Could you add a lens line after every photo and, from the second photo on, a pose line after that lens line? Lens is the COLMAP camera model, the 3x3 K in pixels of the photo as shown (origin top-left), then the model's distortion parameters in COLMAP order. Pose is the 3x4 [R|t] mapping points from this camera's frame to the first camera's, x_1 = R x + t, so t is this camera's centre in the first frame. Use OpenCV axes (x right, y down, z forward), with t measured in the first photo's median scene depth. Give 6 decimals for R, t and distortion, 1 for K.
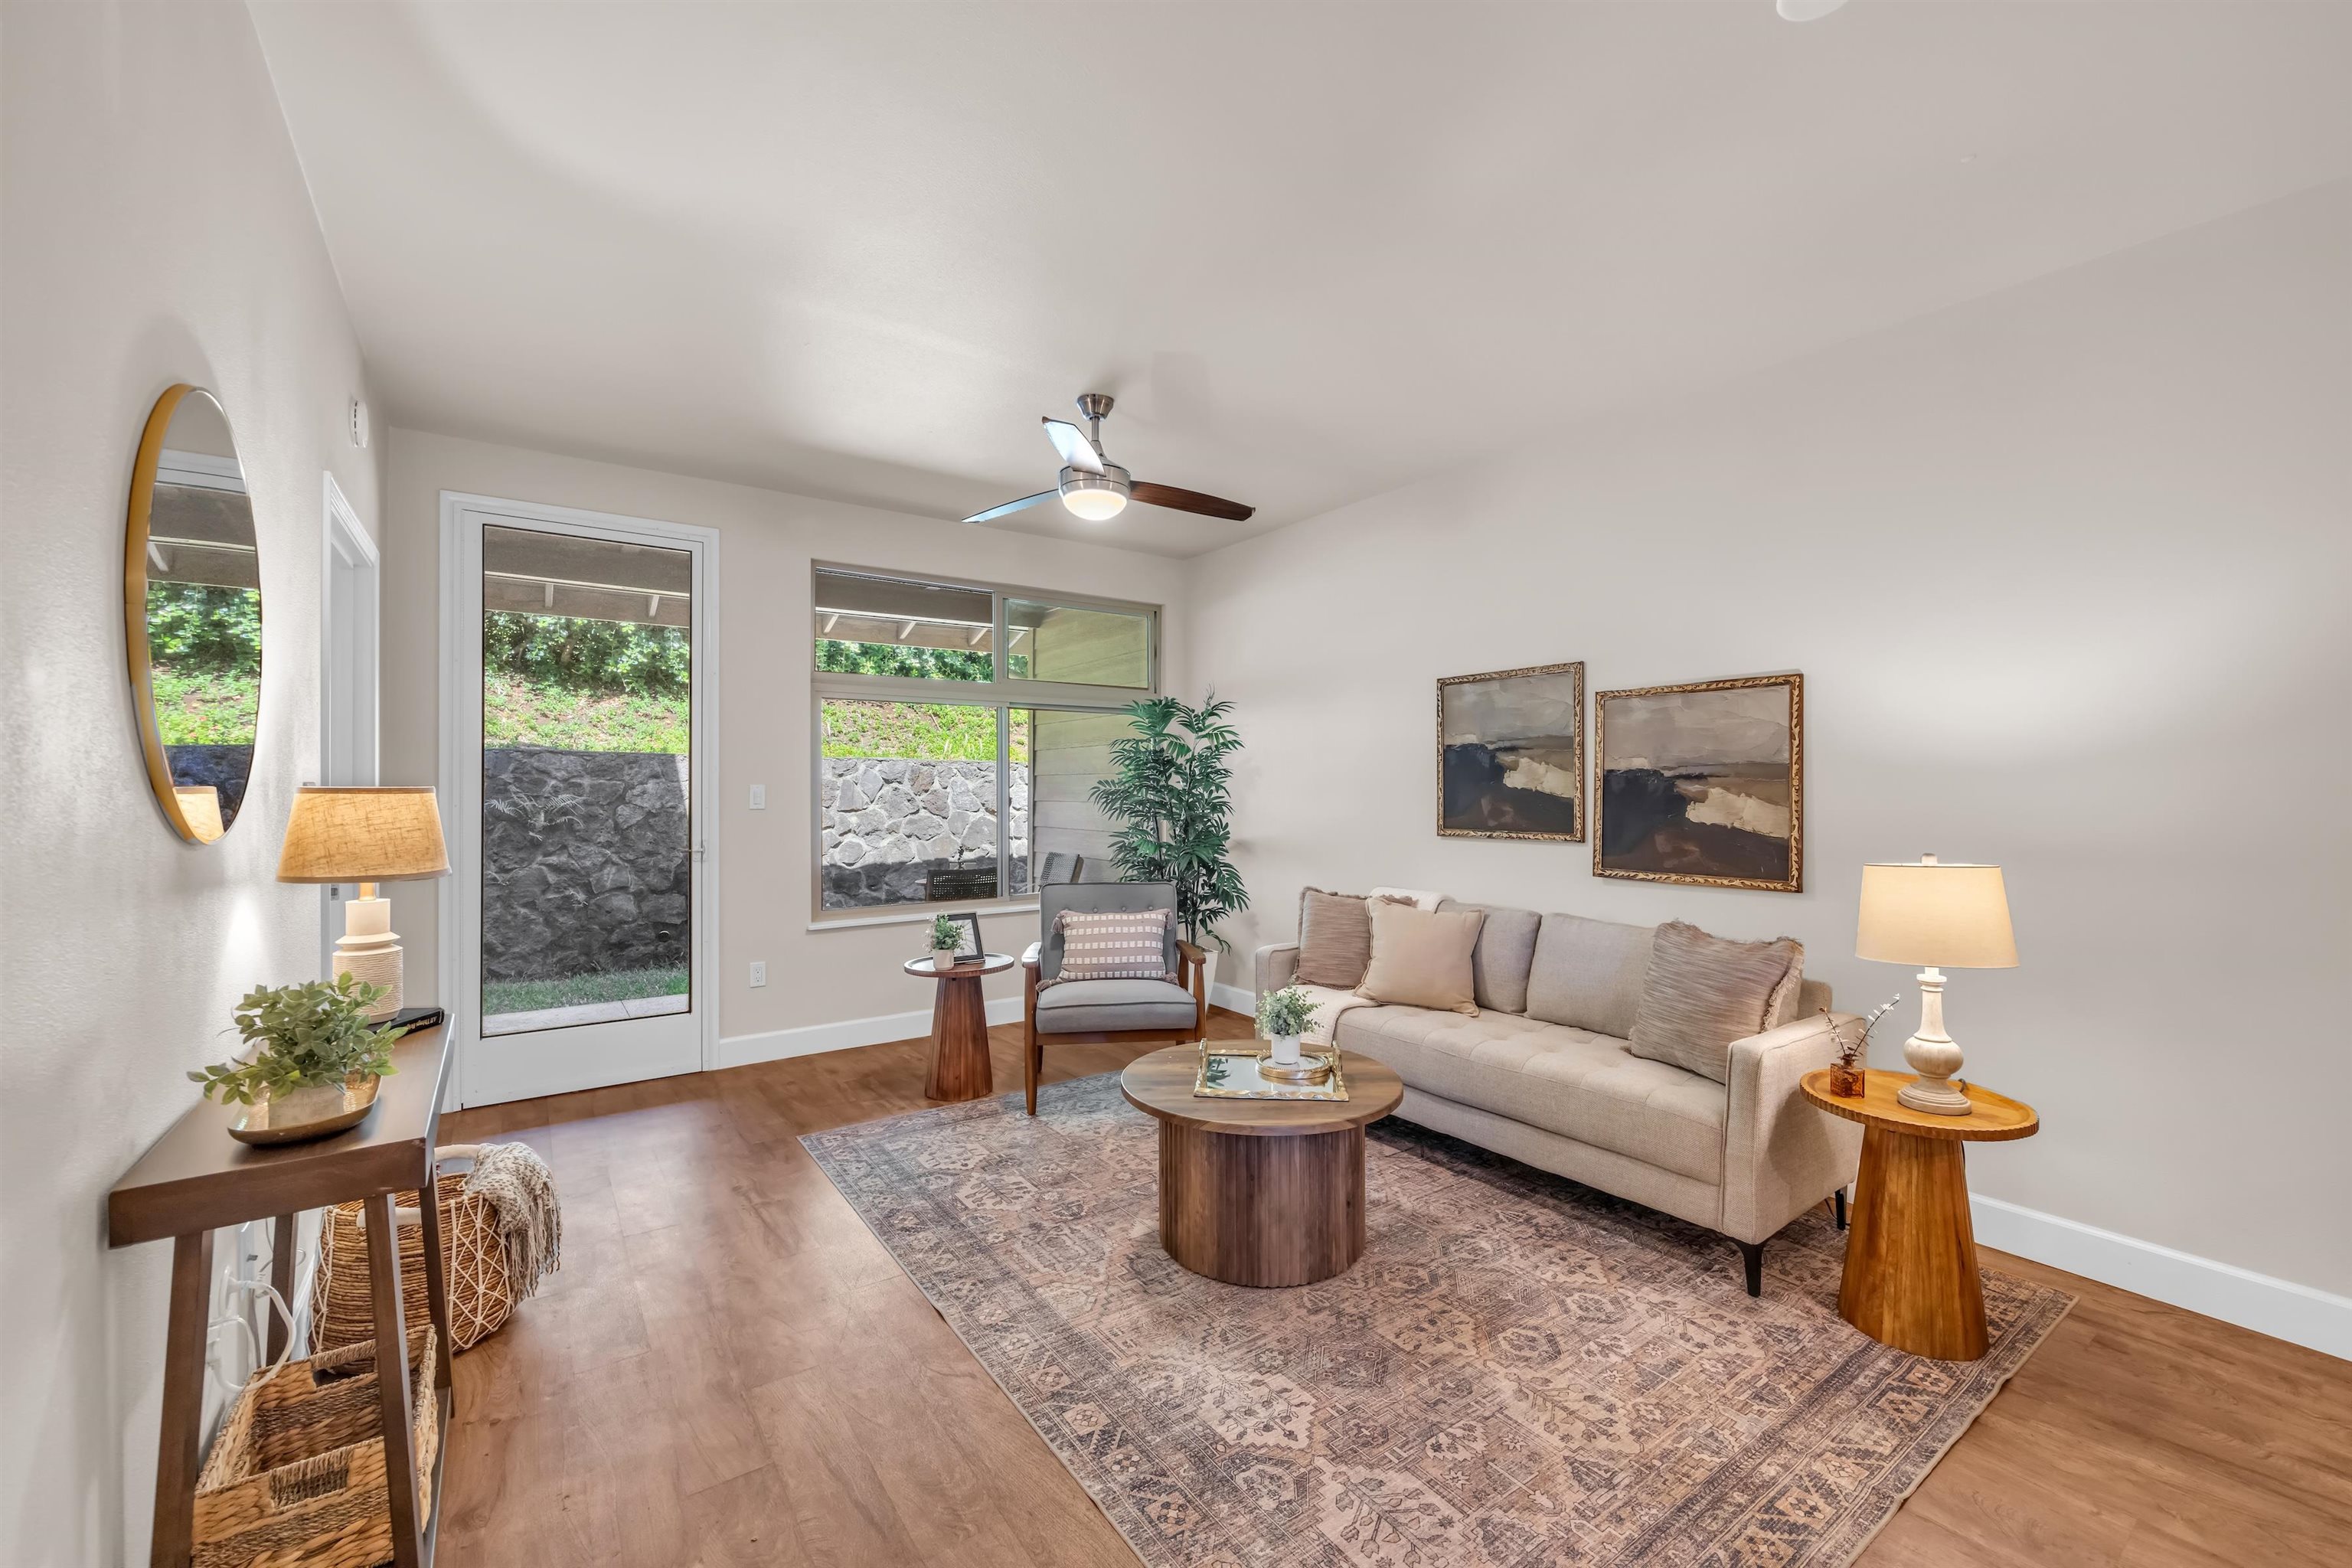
lens RADIAL K [[939.9, 0, 1176.5], [0, 939.9, 783.6], [0, 0, 1]] dist [-0.004214, 0.000096]
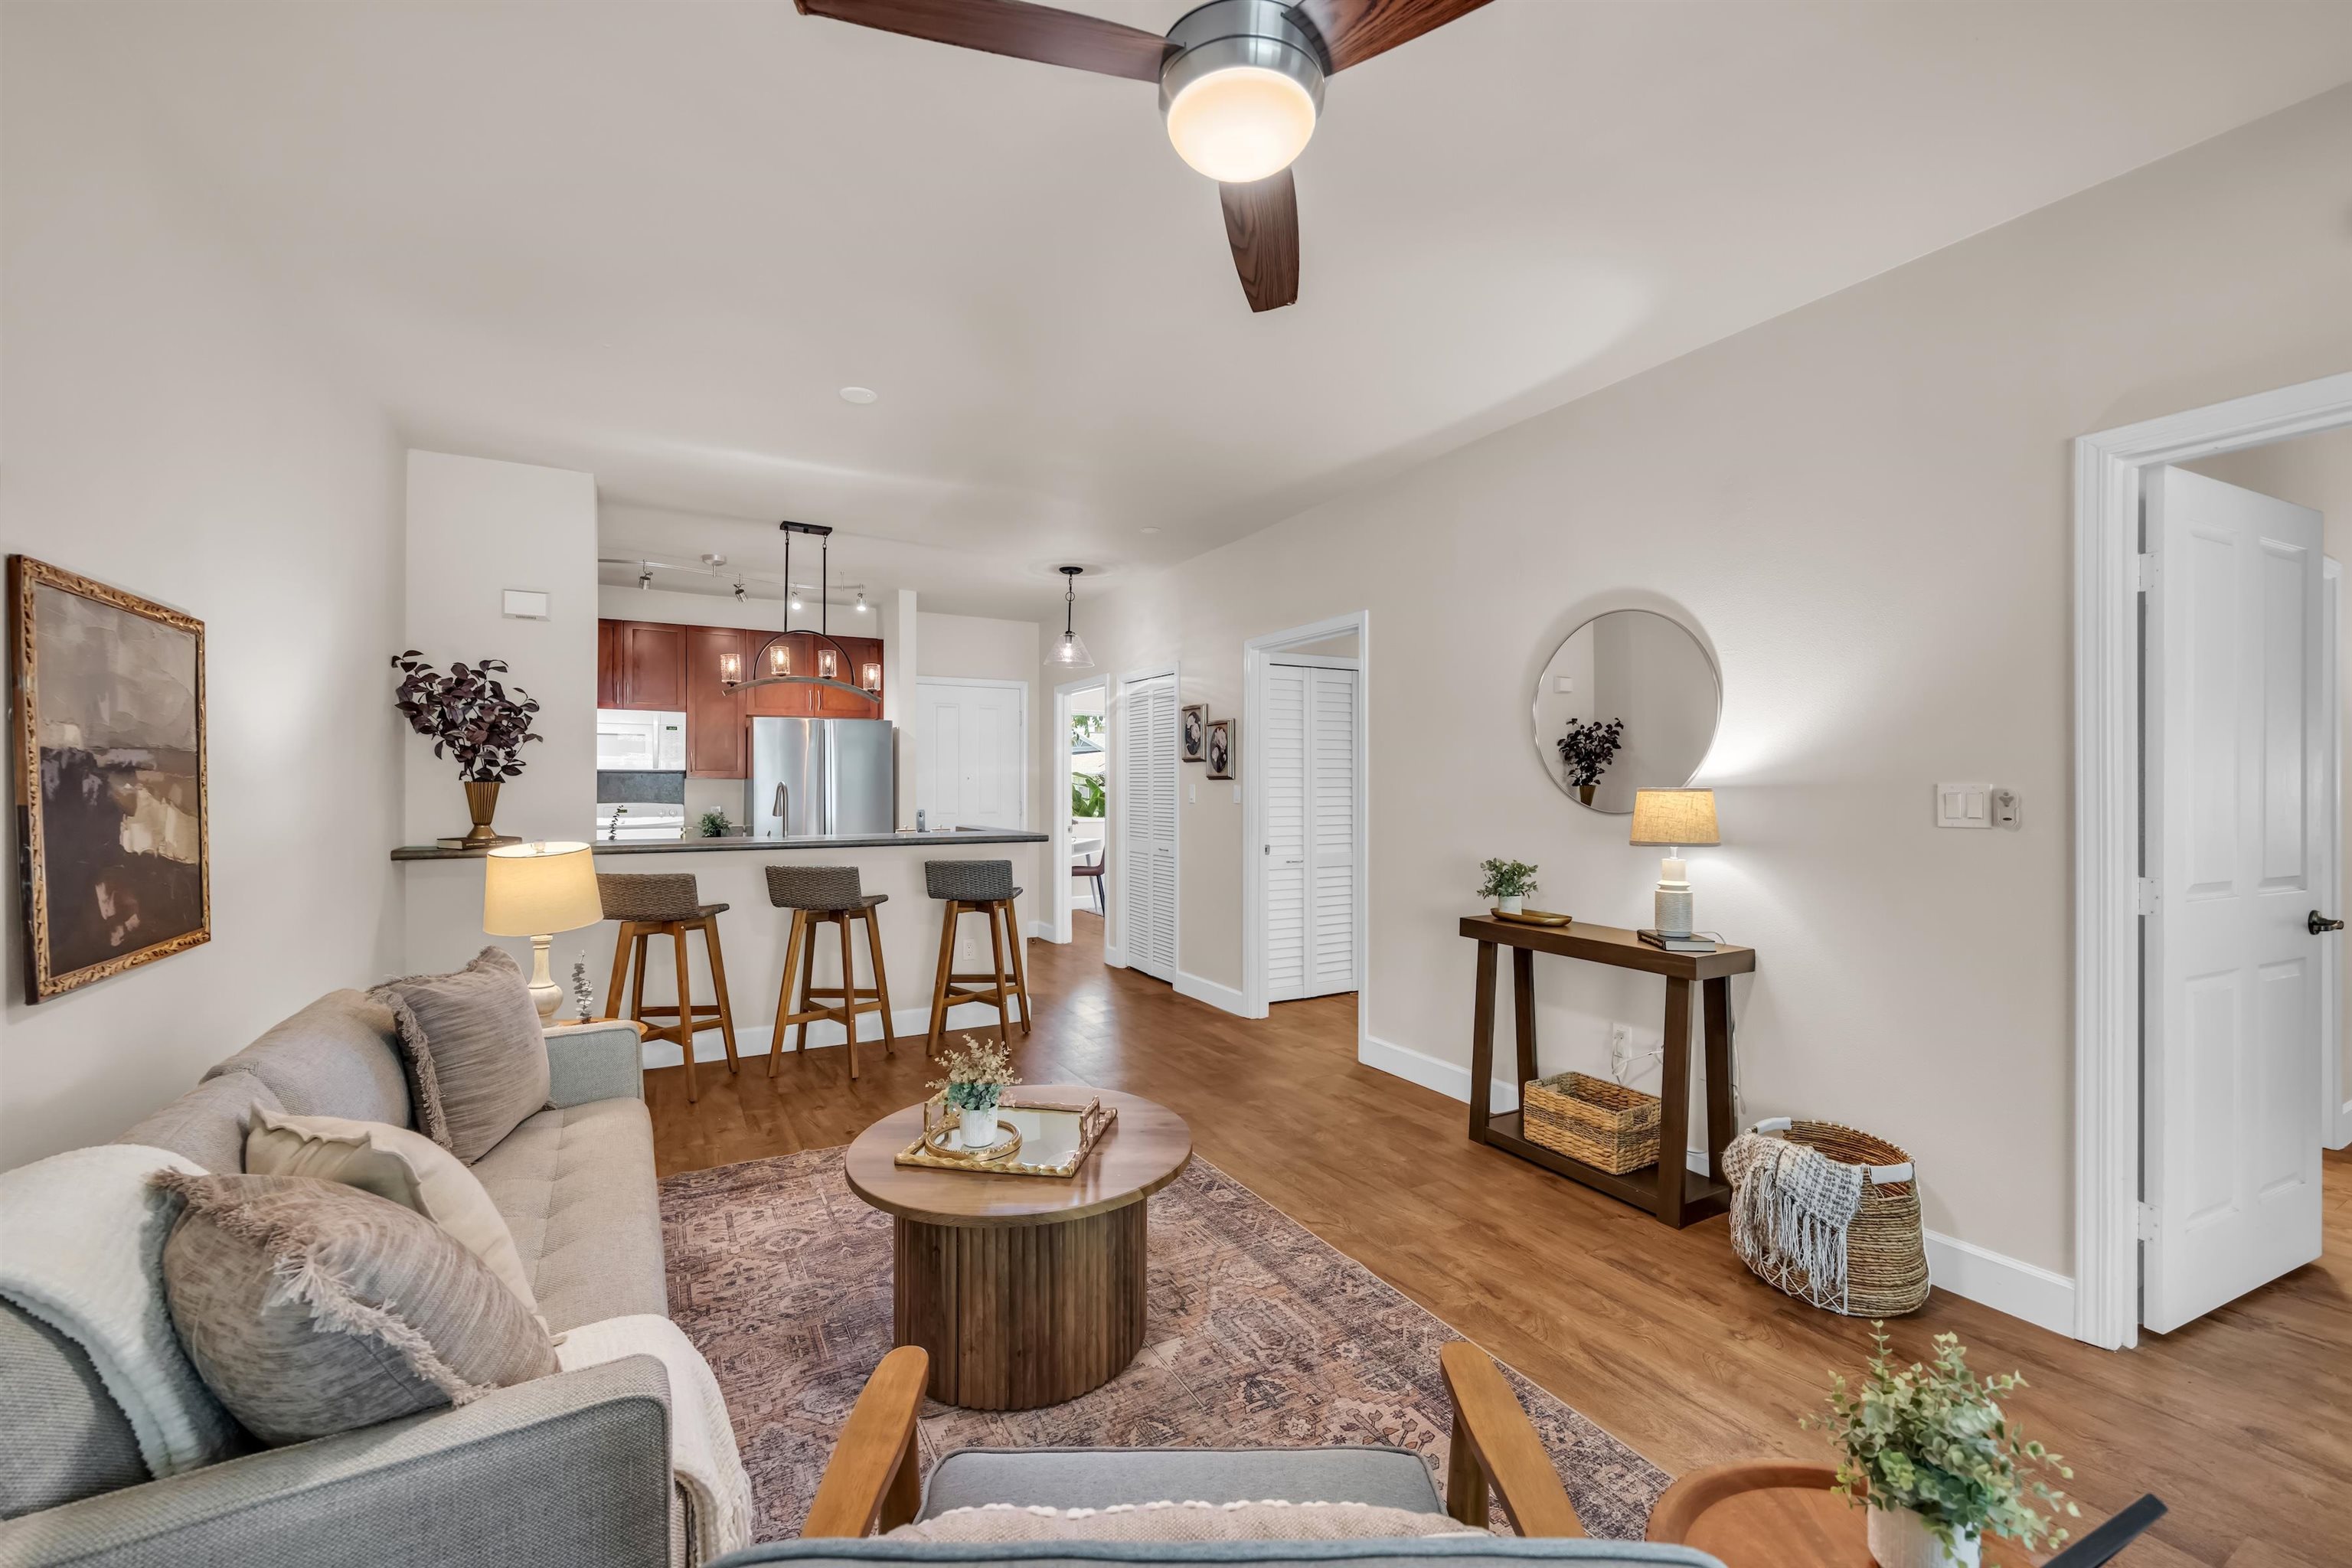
lens RADIAL K [[939.9, 0, 1175.8], [0, 939.9, 783.2], [0, 0, 1]] dist [-0.004214, 0.000096]
pose [[-0.994892, -0.001535, 0.100931, -0.085361], [-0.002329, 0.999967, -0.007755, 0.003038], [-0.100916, -0.007951, -0.994863, 1.232326]]
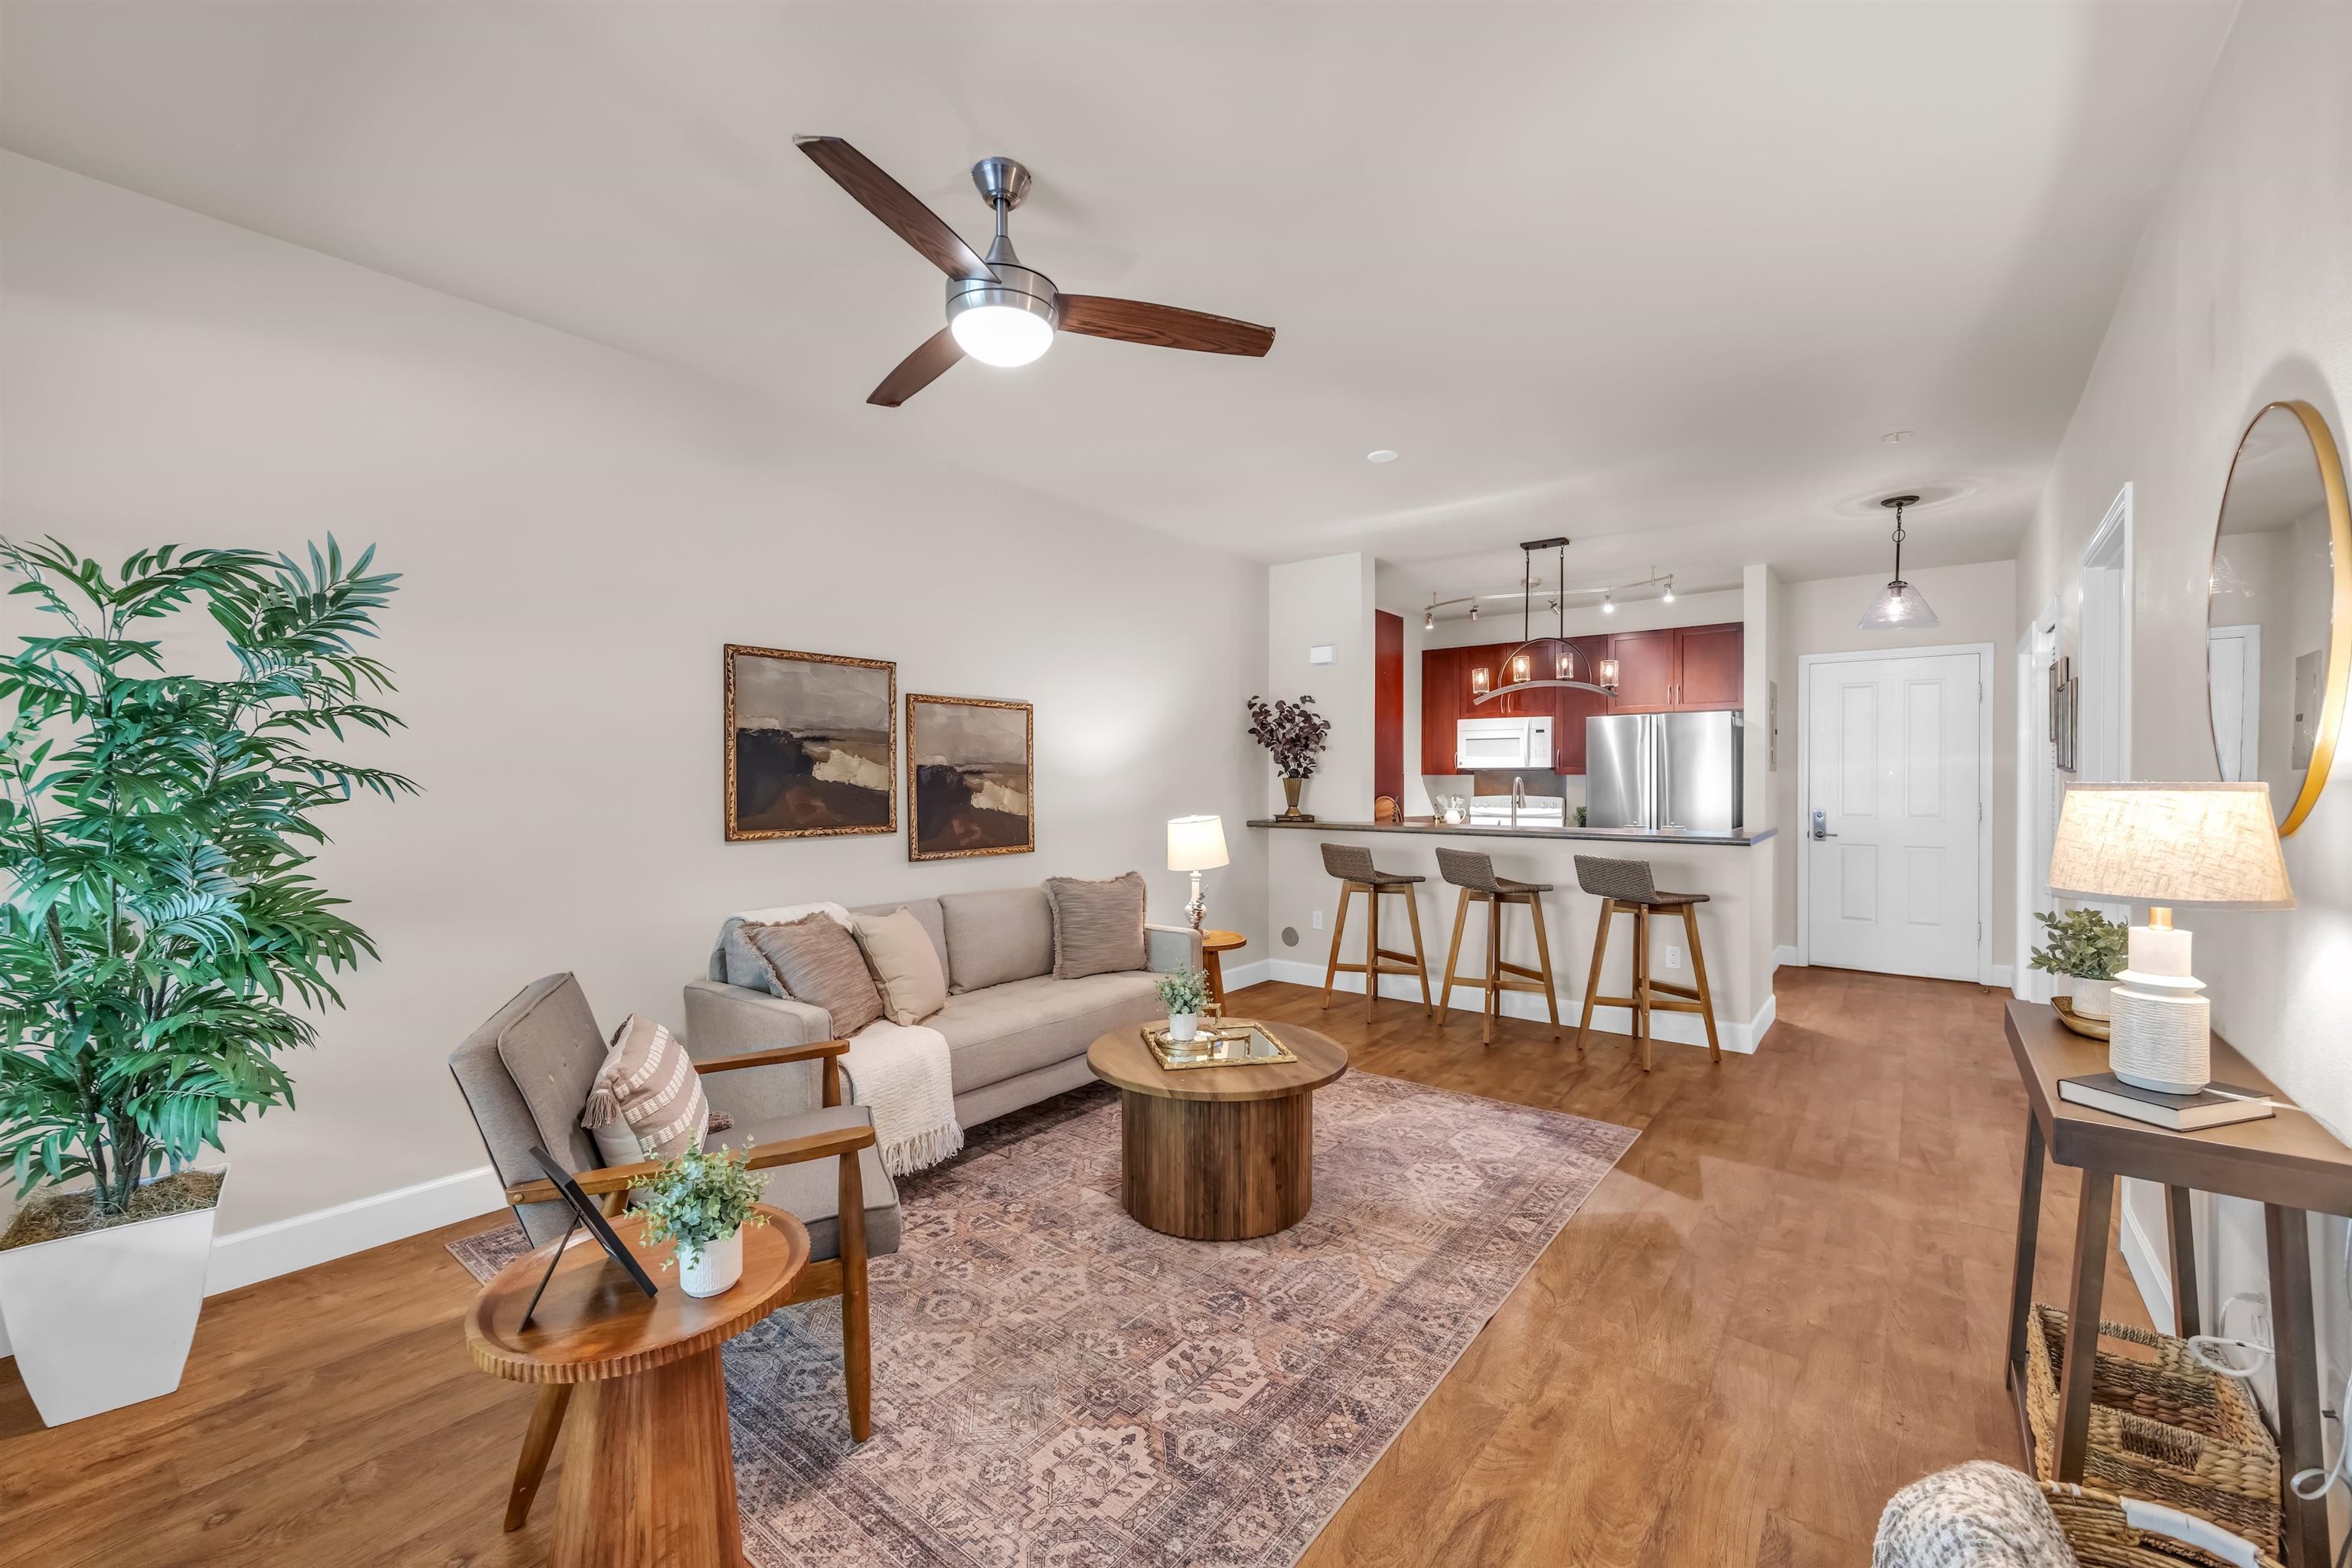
lens RADIAL K [[939.9, 0, 1183.6], [0, 939.9, 782.1], [0, 0, 1]] dist [-0.004214, 0.000096]
pose [[-0.287602, -0.001525, 0.957749, -0.633091], [-0.006516, 0.999979, -0.000365, 0.003670], [-0.957728, -0.006346, -0.287606, 0.917830]]
